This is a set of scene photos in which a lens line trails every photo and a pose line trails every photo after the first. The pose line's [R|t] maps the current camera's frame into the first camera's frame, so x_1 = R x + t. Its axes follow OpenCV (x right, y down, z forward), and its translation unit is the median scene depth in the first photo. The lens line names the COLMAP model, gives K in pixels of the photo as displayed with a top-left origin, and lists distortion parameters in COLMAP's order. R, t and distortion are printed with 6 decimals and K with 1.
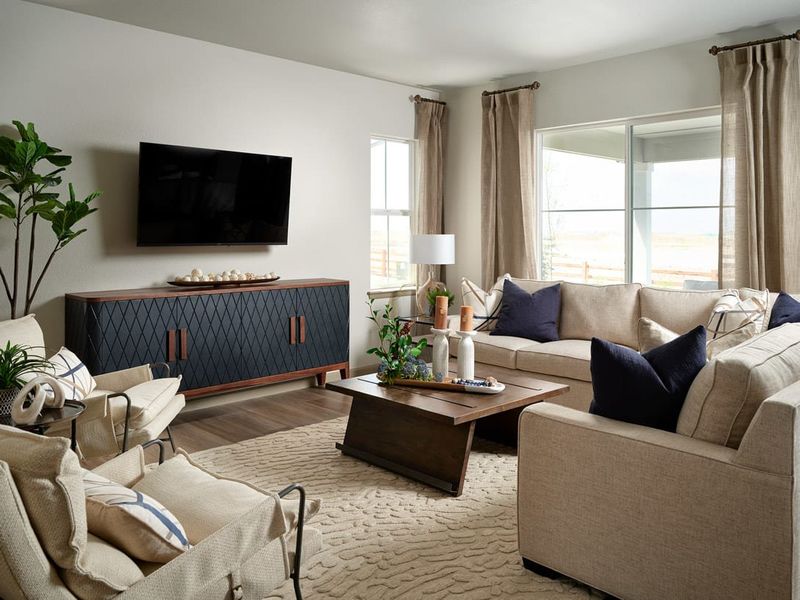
lens RADIAL K [[597.5, 0, 400.0], [0, 597.5, 300.0], [0, 0, 1]] dist [0.002058, 0.001051]
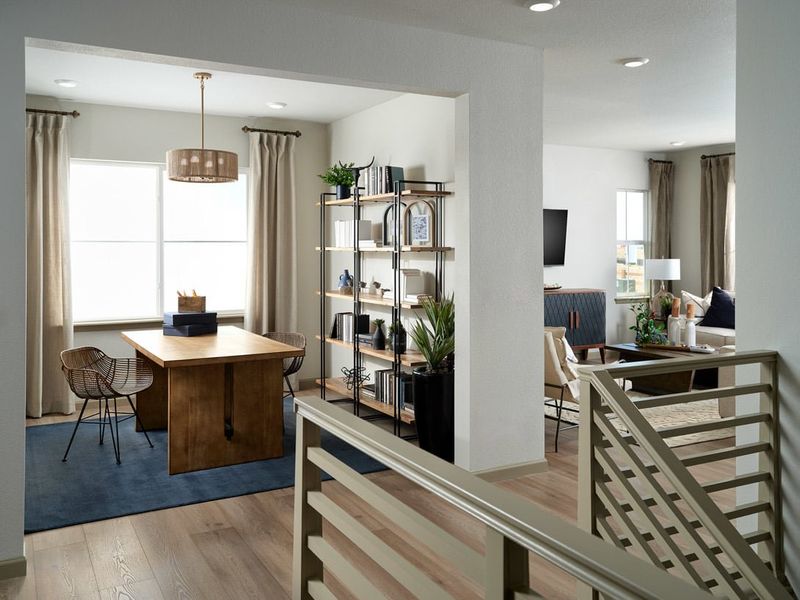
lens RADIAL K [[704.1, 0, 398.6], [0, 704.1, 277.2], [0, 0, 1]] dist [0.006145, 0.006670]
pose [[0.963930, 0.009619, -0.265982, -0.115306], [-0.027695, 0.997547, -0.064295, 0.064504], [0.264711, 0.069343, 0.961831, -0.848268]]
